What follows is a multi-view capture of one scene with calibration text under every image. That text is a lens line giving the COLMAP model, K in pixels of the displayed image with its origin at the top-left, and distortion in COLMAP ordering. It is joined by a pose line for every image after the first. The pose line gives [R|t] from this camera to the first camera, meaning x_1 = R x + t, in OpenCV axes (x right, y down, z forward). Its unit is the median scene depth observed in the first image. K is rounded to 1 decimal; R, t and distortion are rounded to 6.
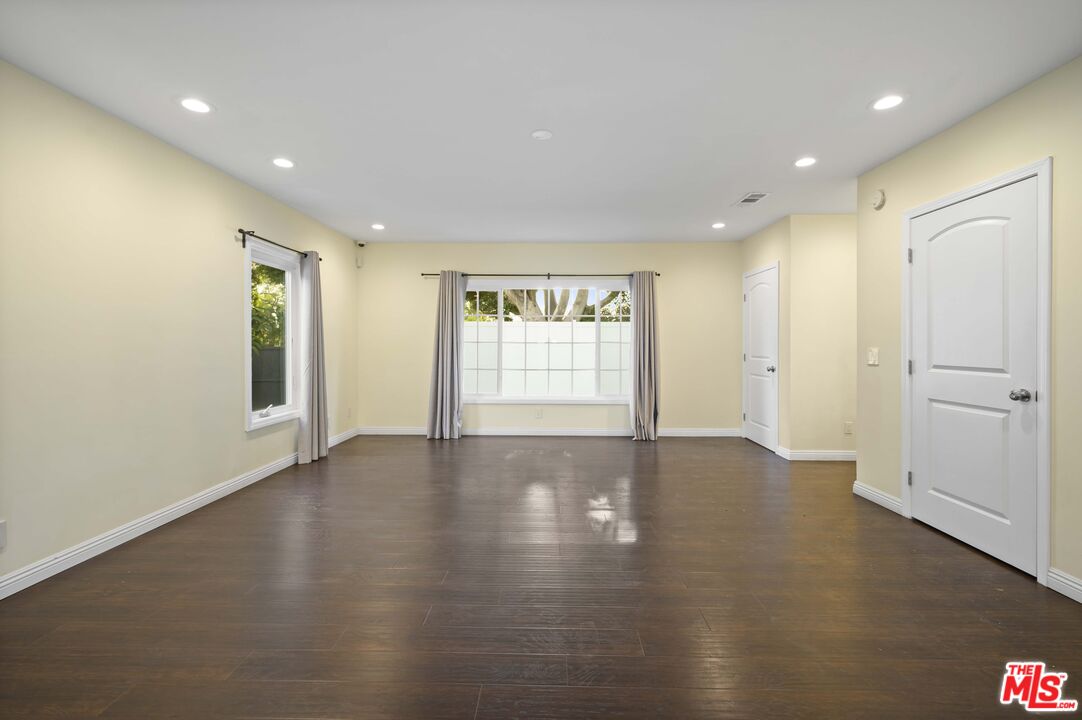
lens RADIAL K [[458.1, 0, 543.6], [0, 458.1, 343.7], [0, 0, 1]] dist [-0.000031, 0.000124]
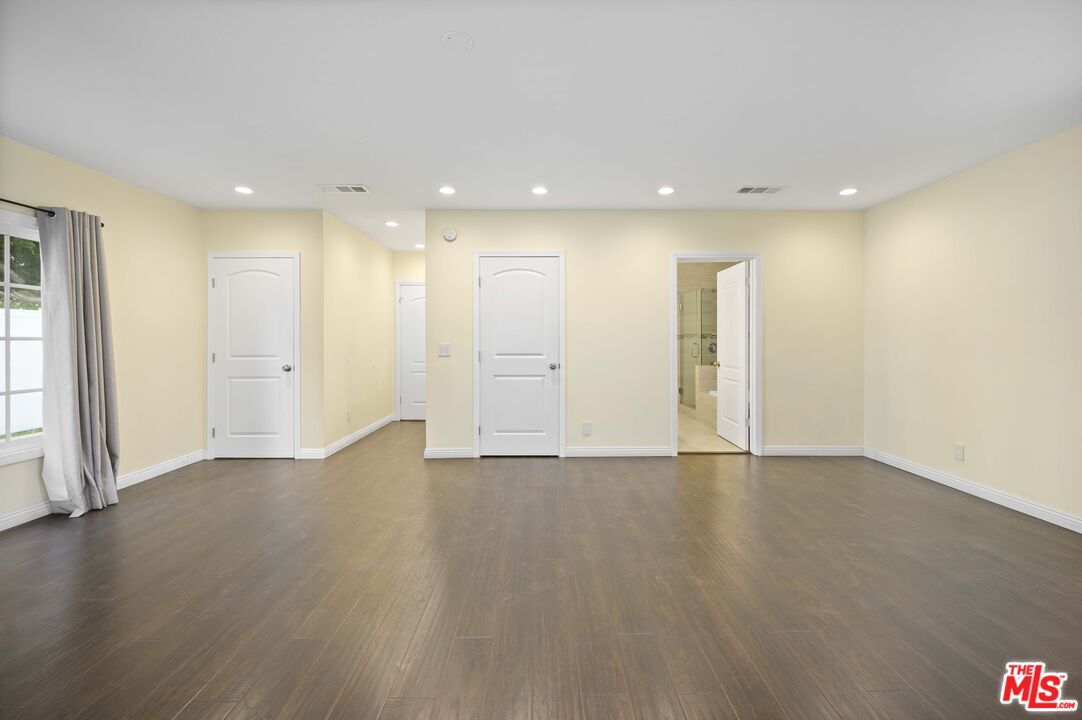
lens RADIAL K [[458.1, 0, 543.6], [0, 458.1, 343.7], [0, 0, 1]] dist [-0.000031, 0.000124]
pose [[-0.031860, -0.002295, 0.999490, -0.701926], [0.000375, 0.999997, 0.002308, 0.008541], [-0.999492, 0.000448, -0.031859, 0.839373]]
